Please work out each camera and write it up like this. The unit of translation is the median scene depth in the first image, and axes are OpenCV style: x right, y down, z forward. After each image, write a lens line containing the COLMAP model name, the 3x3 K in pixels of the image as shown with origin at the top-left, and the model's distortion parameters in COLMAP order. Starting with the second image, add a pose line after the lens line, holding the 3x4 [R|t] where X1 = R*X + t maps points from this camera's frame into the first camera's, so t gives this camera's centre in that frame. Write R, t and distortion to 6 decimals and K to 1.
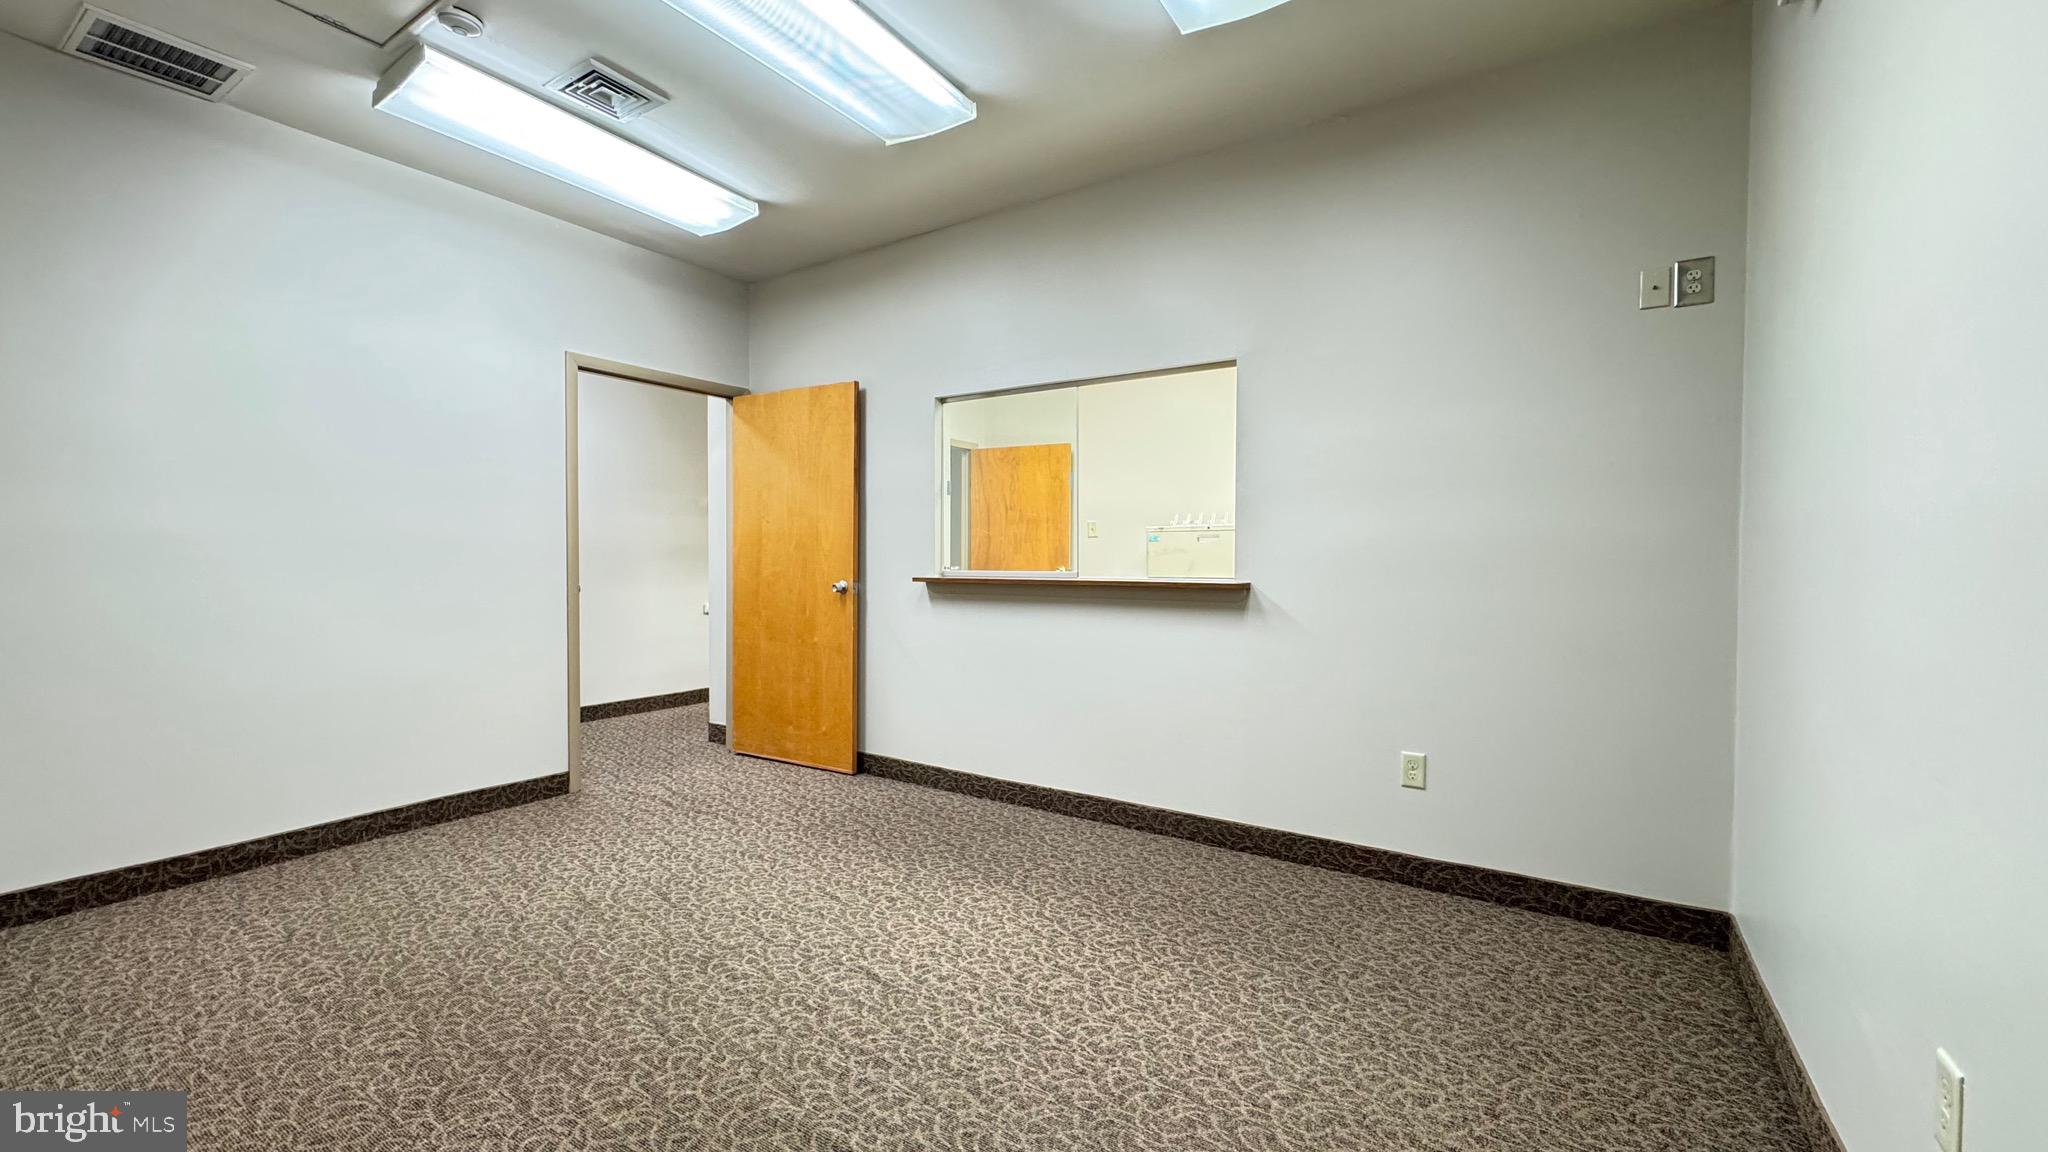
lens RADIAL K [[816.8, 0, 1025.1], [0, 816.8, 572.6], [0, 0, 1]] dist [-0.002014, -0.000278]
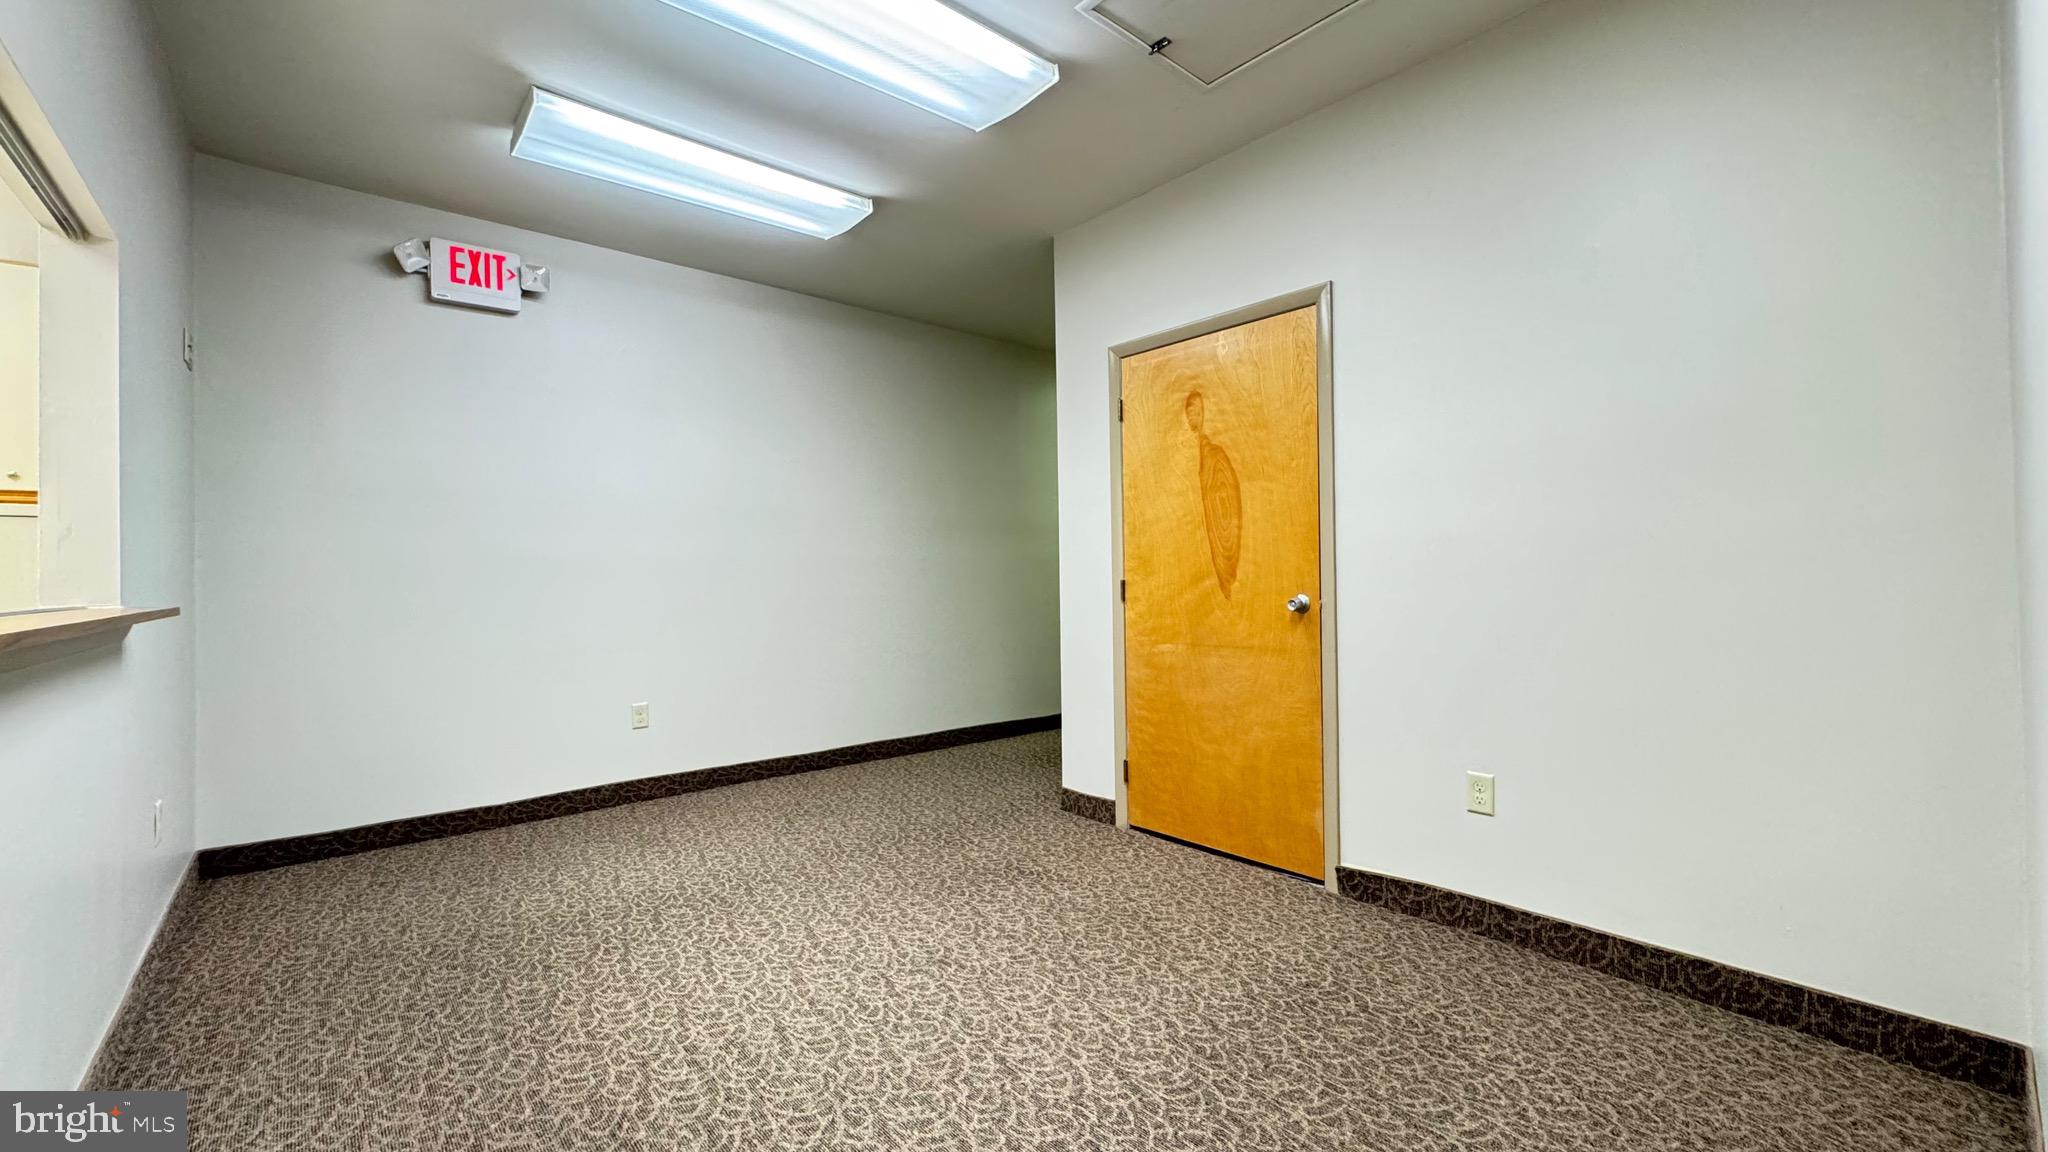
lens RADIAL K [[816.8, 0, 1025.1], [0, 816.8, 572.6], [0, 0, 1]] dist [-0.002014, -0.000278]
pose [[-0.962351, 0.011611, 0.271562, -0.714681], [0.015950, 0.999778, 0.013774, -0.016886], [-0.271342, 0.017587, -0.962322, 1.807297]]
